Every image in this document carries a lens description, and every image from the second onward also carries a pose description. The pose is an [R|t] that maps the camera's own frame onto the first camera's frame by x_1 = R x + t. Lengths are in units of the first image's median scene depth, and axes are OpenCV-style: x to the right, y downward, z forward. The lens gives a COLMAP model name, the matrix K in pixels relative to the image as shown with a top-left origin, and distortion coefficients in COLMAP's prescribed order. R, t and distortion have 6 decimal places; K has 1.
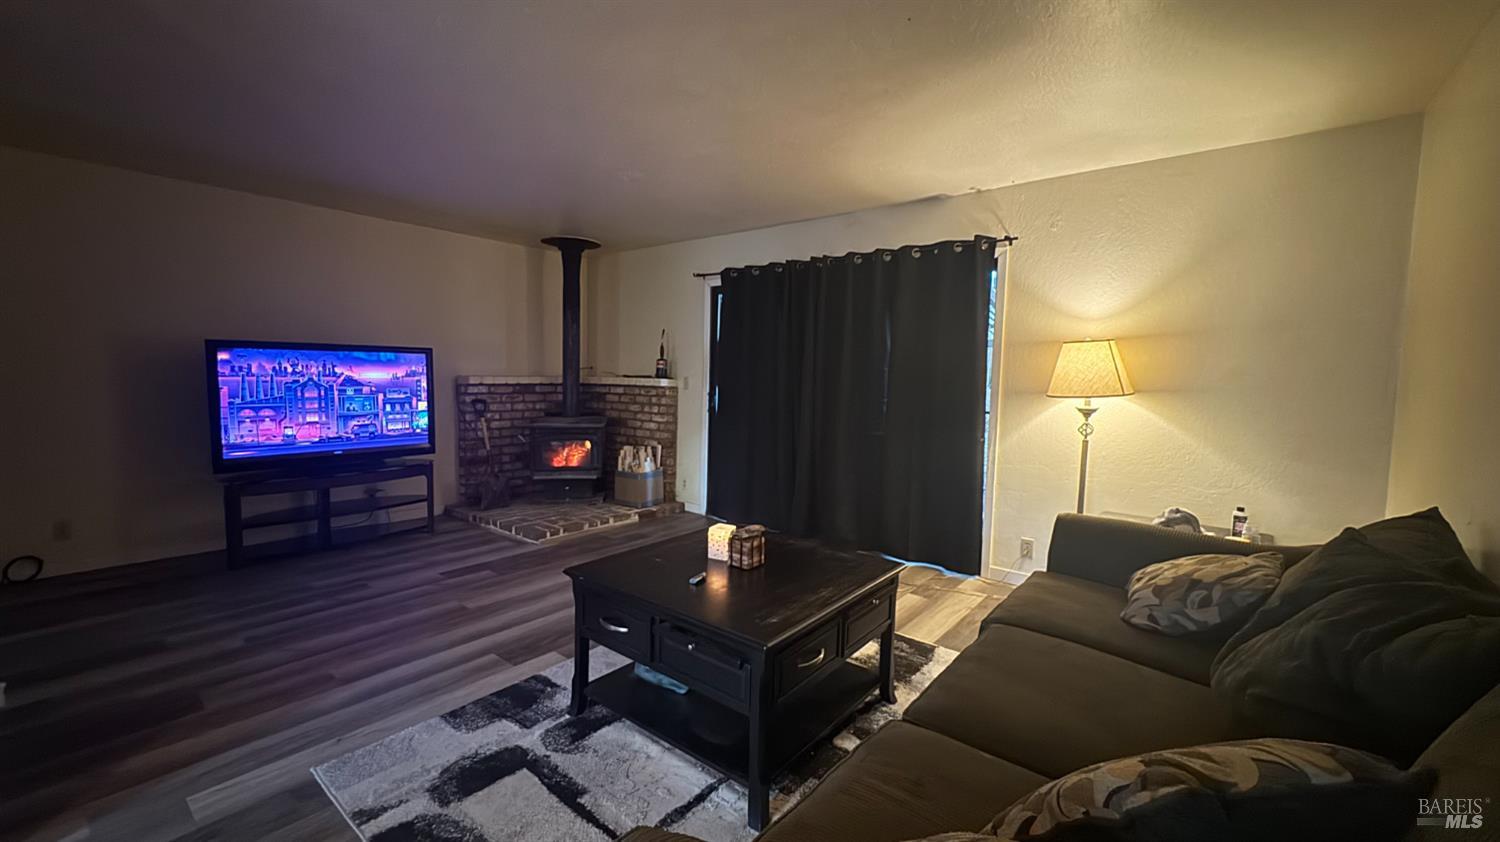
lens RADIAL K [[598.0, 0, 750.0], [0, 598.0, 421.0], [0, 0, 1]] dist [-0.001267, -0.000011]
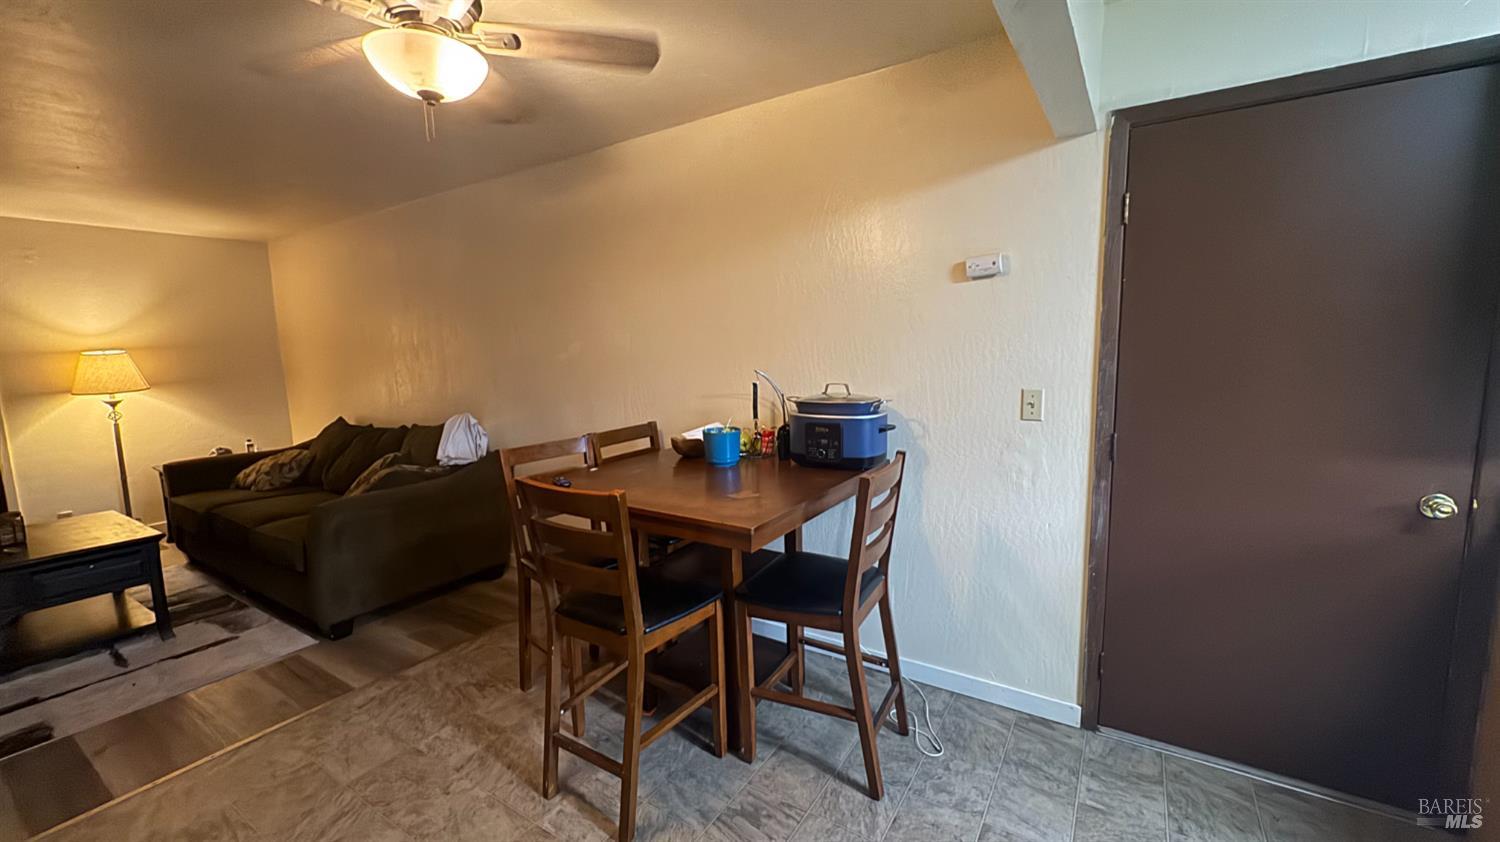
lens RADIAL K [[598.0, 0, 750.0], [0, 598.0, 421.0], [0, 0, 1]] dist [-0.001267, -0.000011]
pose [[-0.105232, -0.147350, 0.983470, -1.221267], [0.101754, 0.982175, 0.158044, -0.054812], [-0.989228, 0.116704, -0.088363, -0.437252]]
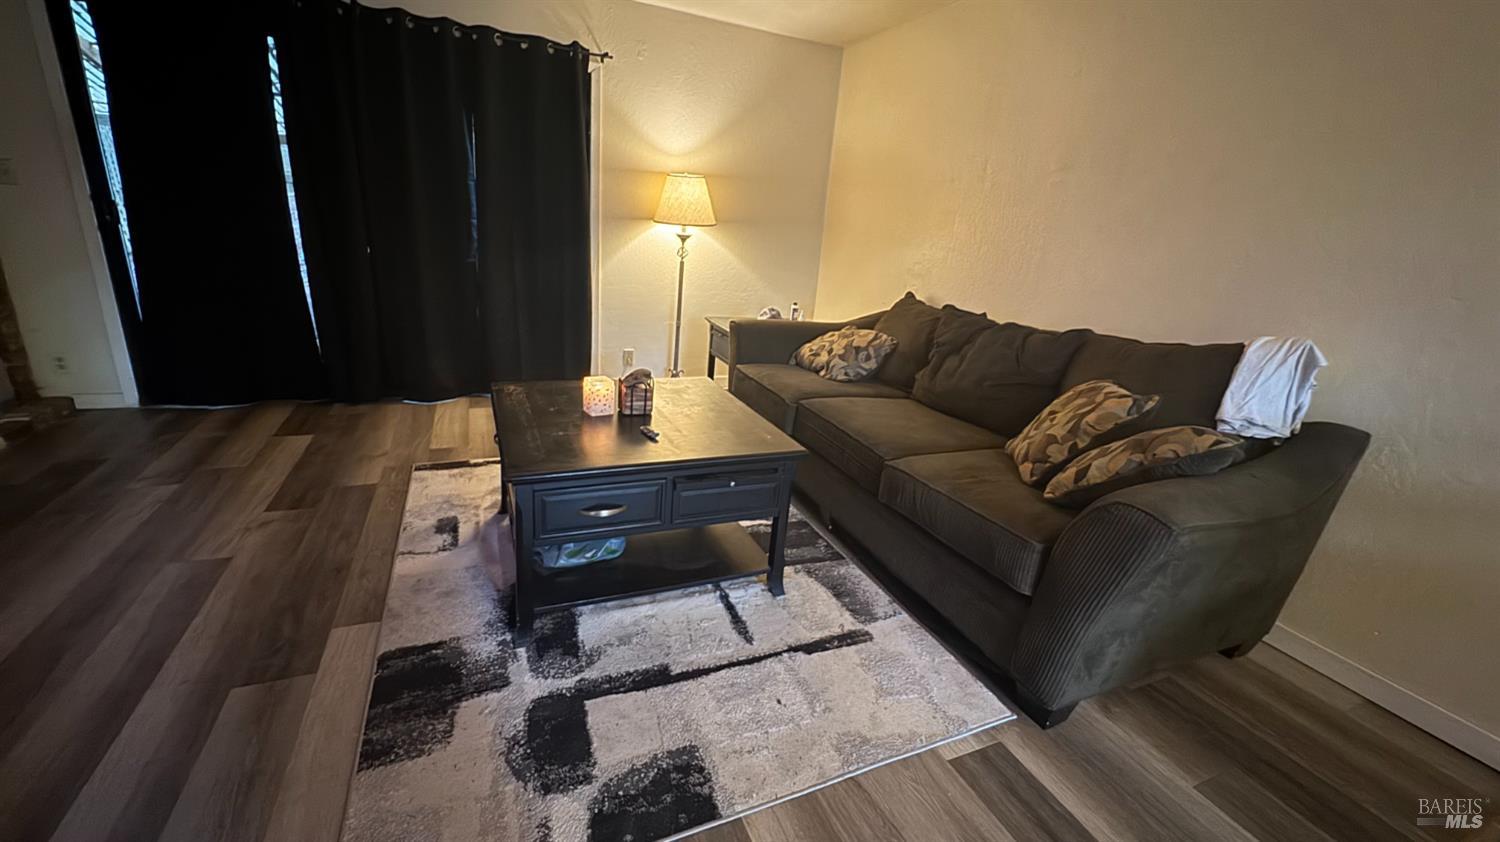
lens RADIAL K [[598.0, 0, 750.0], [0, 598.0, 421.0], [0, 0, 1]] dist [-0.001267, -0.000011]
pose [[0.460256, -0.262592, 0.848063, -0.640111], [-0.002359, 0.954890, 0.296950, -0.025420], [-0.887783, -0.138673, 0.438874, 0.359554]]
